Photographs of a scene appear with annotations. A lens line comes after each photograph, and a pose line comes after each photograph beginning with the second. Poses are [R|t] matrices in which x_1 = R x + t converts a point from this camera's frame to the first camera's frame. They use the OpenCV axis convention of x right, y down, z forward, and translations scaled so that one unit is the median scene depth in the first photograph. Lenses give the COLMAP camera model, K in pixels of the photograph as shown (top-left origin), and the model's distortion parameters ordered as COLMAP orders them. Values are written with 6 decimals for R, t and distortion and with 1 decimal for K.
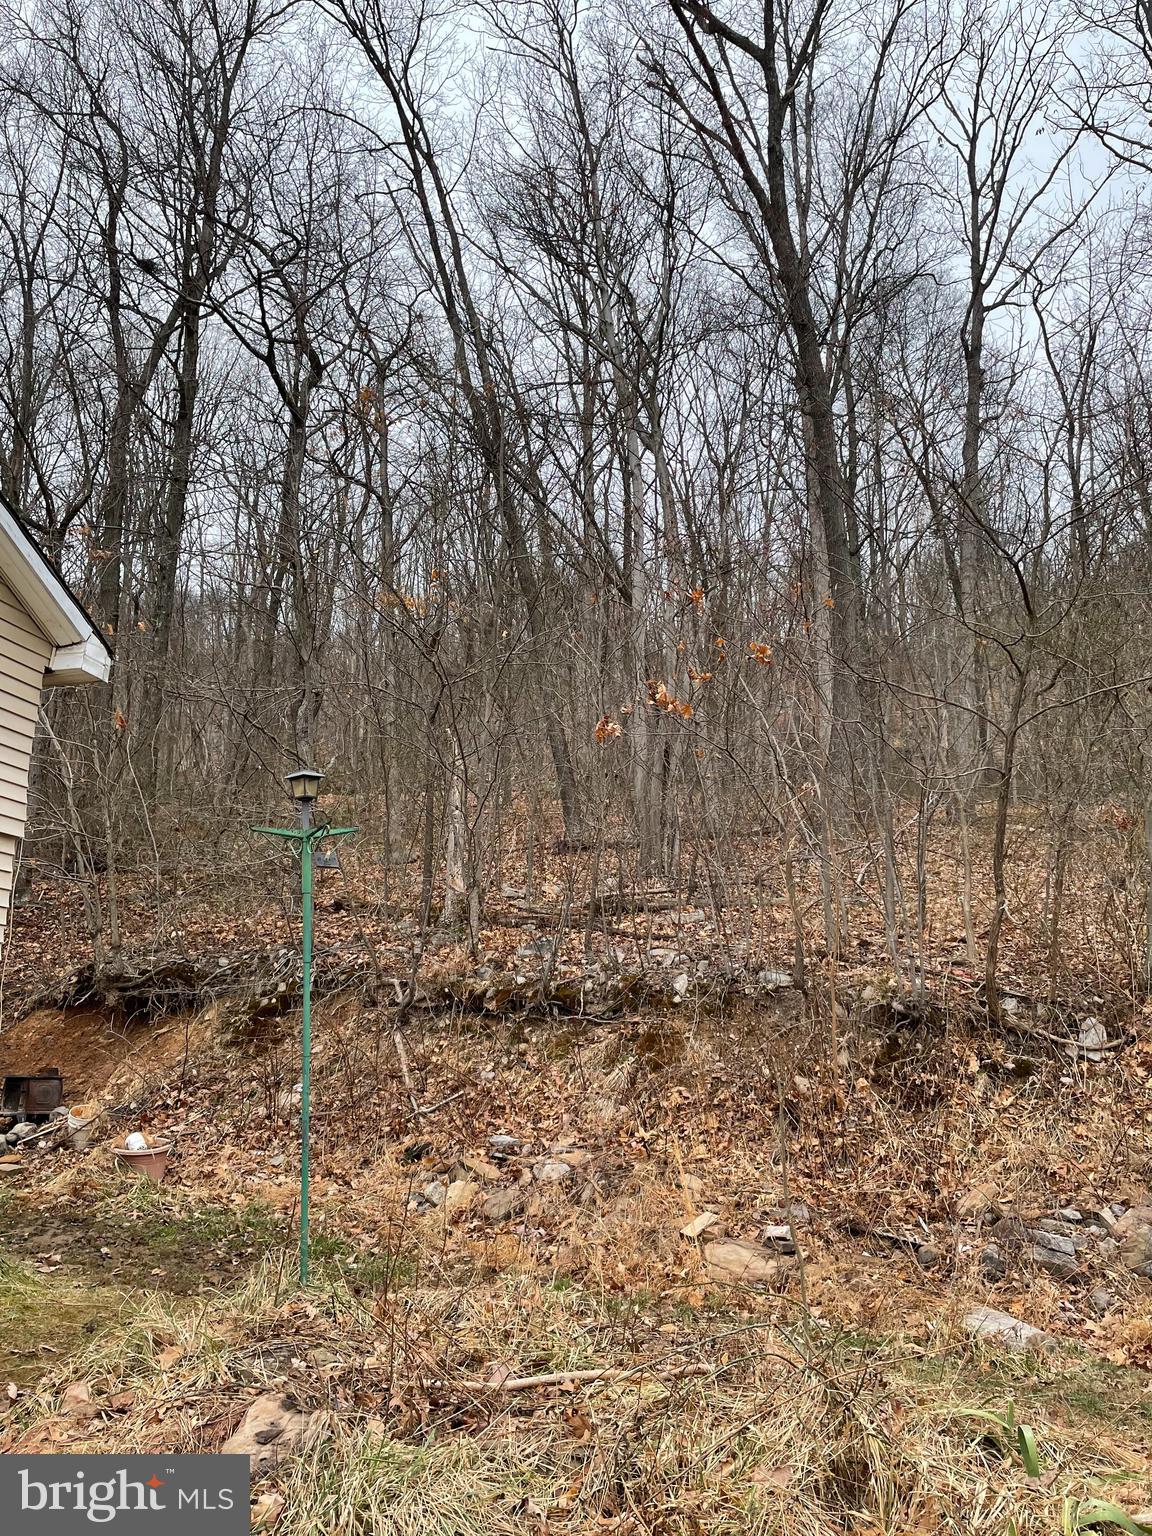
lens RADIAL K [[1148.1, 0, 577.5], [0, 1148.1, 742.2], [0, 0, 1]] dist [0.085896, -0.110731]
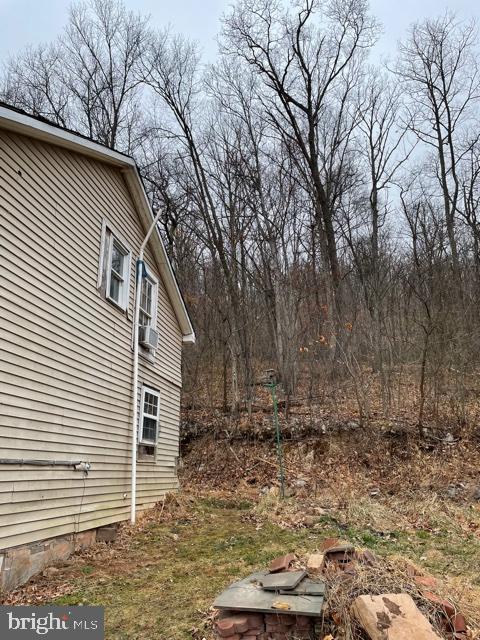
lens RADIAL K [[478.4, 0, 240.6], [0, 478.4, 309.3], [0, 0, 1]] dist [0.085896, -0.110731]
pose [[0.995801, -0.010566, 0.090929, -0.268280], [0.016081, 0.998061, -0.060134, -0.045686], [-0.090117, 0.061344, 0.994040, -0.351740]]
